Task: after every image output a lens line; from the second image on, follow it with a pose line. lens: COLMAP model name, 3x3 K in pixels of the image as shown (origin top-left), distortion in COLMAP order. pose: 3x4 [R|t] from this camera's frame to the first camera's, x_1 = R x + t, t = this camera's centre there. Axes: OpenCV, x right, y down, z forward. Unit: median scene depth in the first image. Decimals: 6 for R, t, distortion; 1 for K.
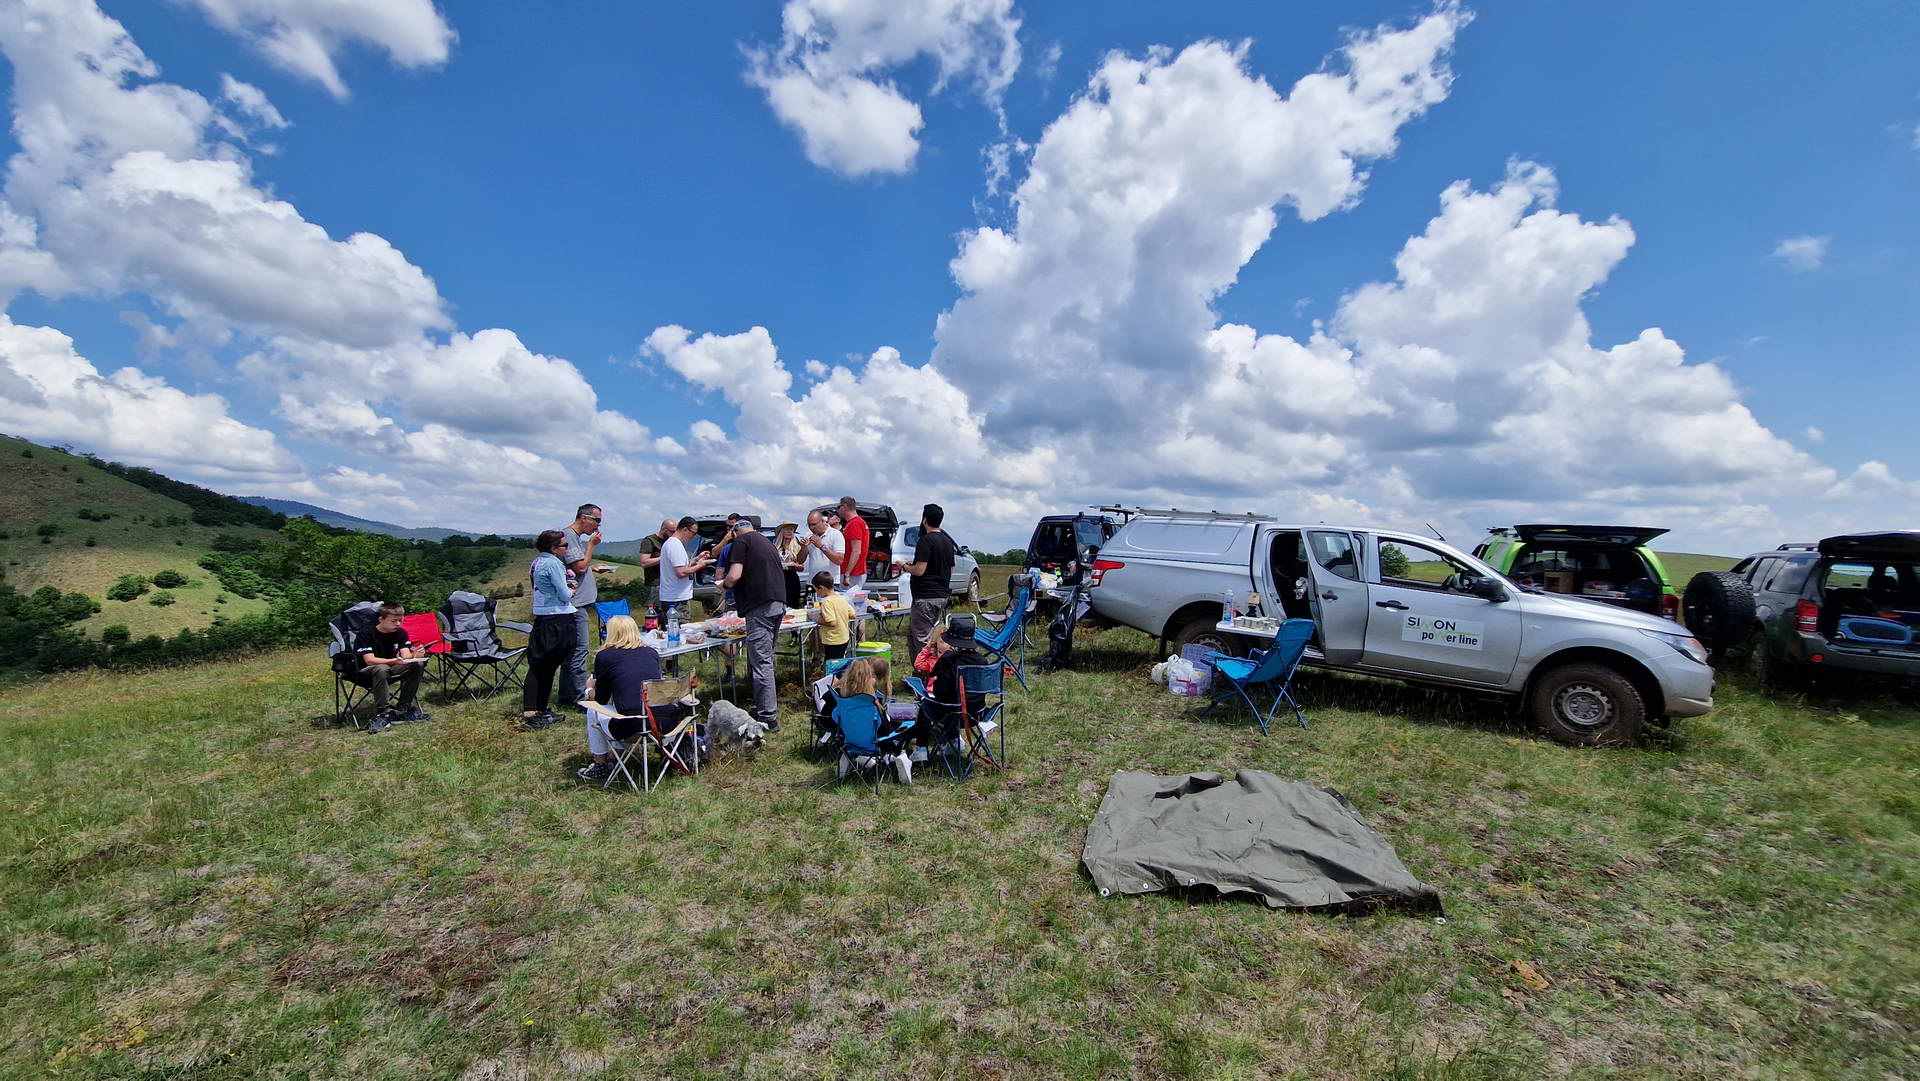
lens RADIAL K [[797.9, 0, 960.0], [0, 797.9, 540.5], [0, 0, 1]] dist [0.018255, -0.013097]
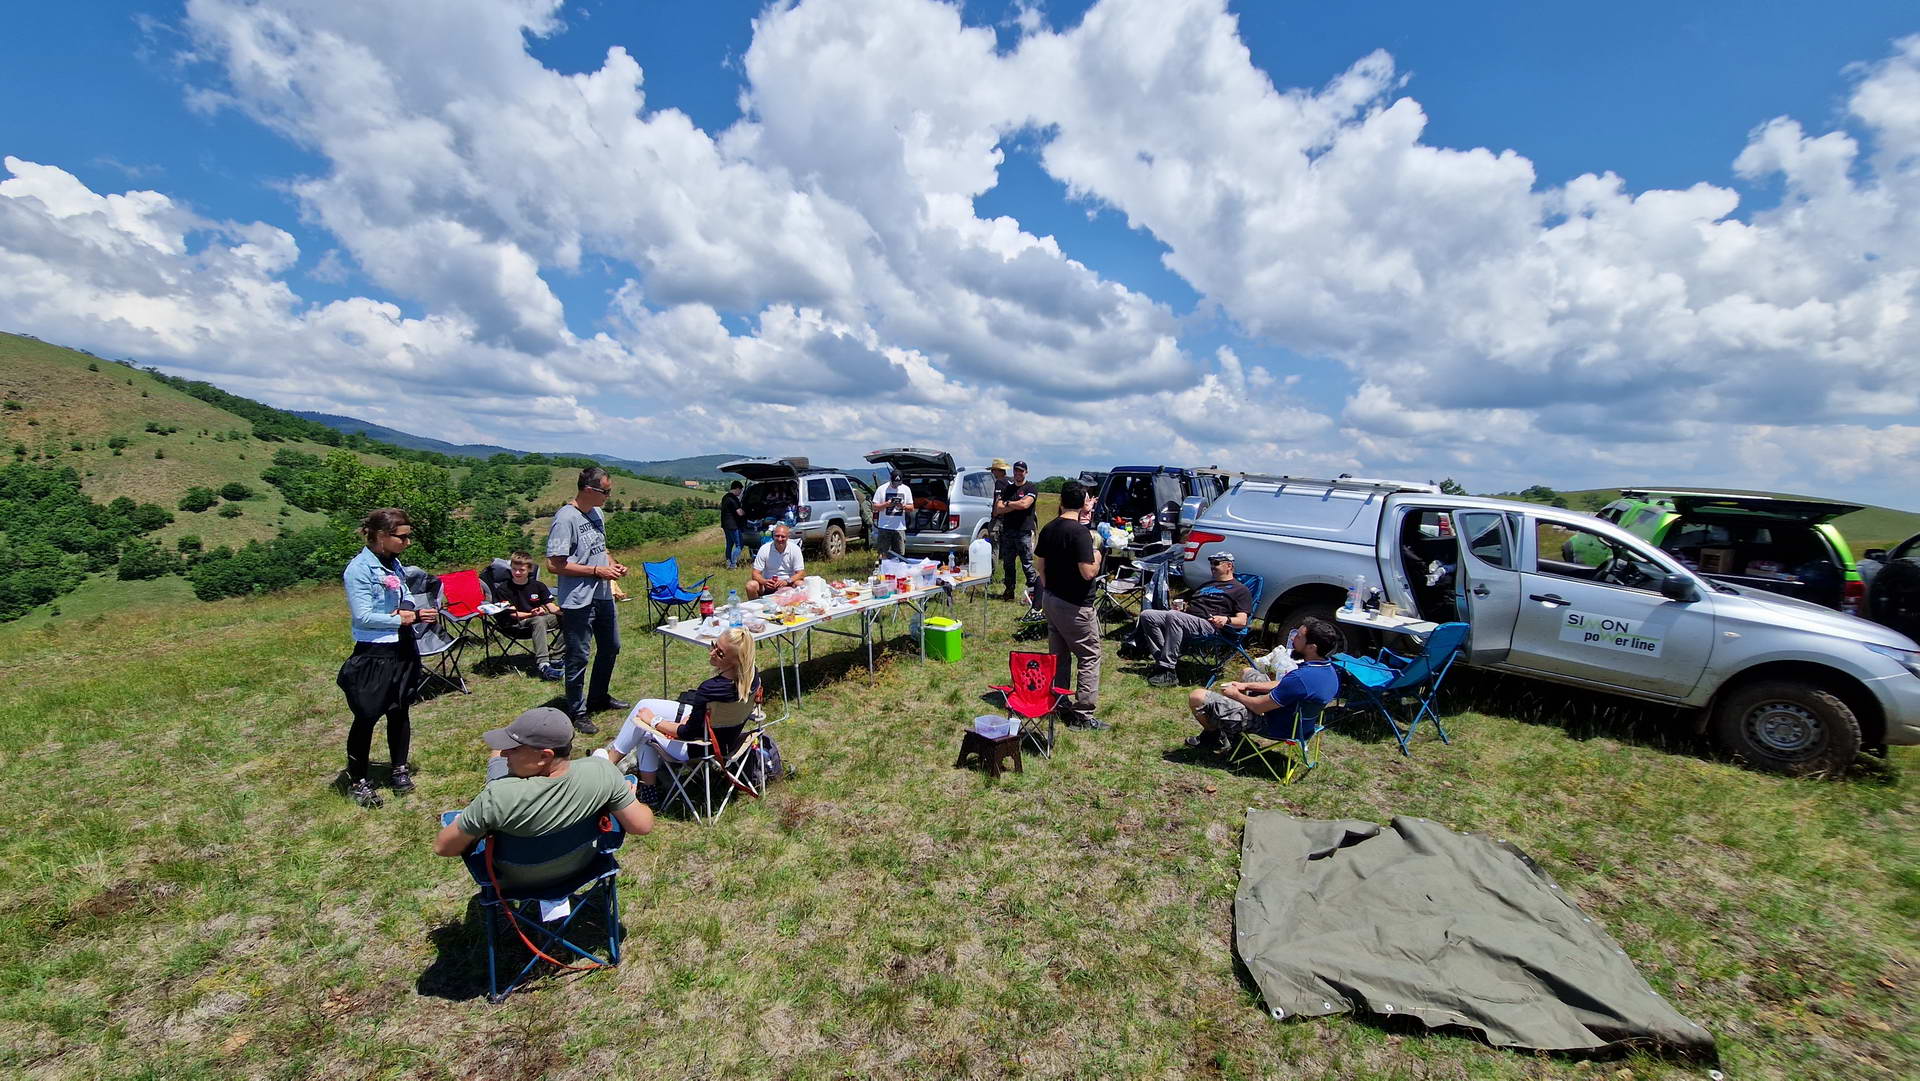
lens RADIAL K [[797.9, 0, 960.0], [0, 797.9, 540.5], [0, 0, 1]] dist [0.018255, -0.013097]
pose [[0.998871, 0.017930, -0.043994, -0.055418], [-0.013652, 0.995316, 0.095702, -0.053402], [0.045503, -0.094993, 0.994437, 0.111180]]
